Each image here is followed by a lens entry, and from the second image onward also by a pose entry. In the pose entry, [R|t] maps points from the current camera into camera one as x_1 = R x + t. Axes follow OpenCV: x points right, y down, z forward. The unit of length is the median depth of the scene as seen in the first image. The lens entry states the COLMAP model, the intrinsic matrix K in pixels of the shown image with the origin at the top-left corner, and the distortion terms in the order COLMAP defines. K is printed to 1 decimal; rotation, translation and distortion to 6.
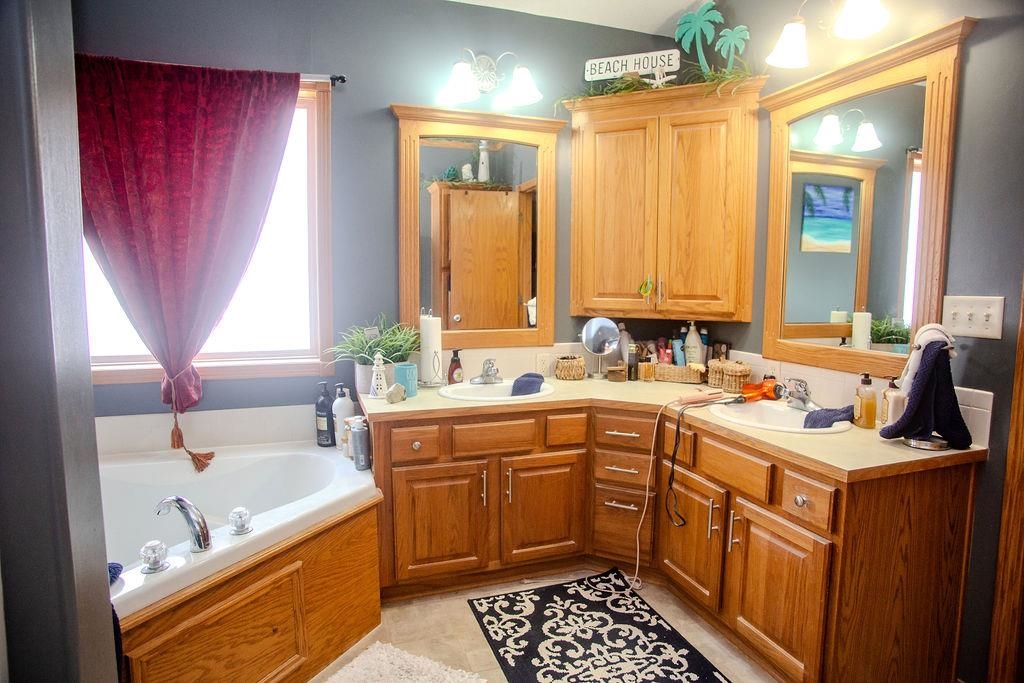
lens RADIAL K [[583.3, 0, 512.0], [0, 583.3, 341.5], [0, 0, 1]] dist [-0.125528, 0.071210]
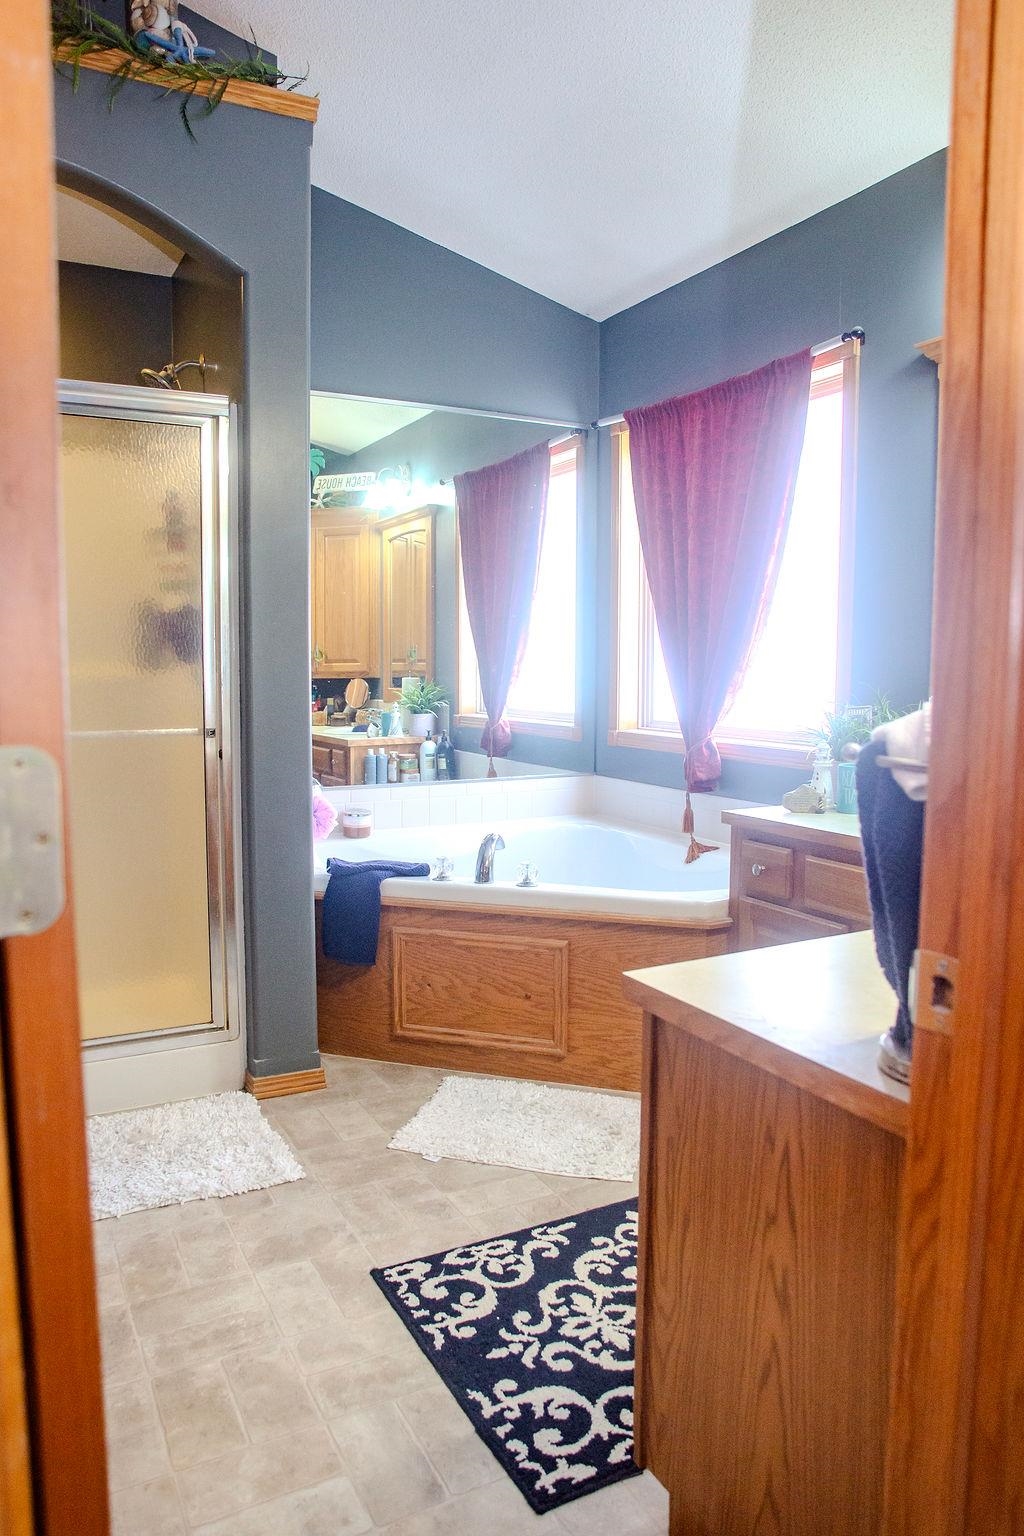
lens RADIAL K [[1039.4, 0, 512.0], [0, 1039.4, 768.0], [0, 0, 1]] dist [-0.050370, -0.000221]
pose [[0.160015, 0.093815, -0.982646, 1.259345], [-0.097406, 0.992116, 0.078857, -0.011347], [0.982297, 0.083097, 0.167892, 0.625876]]
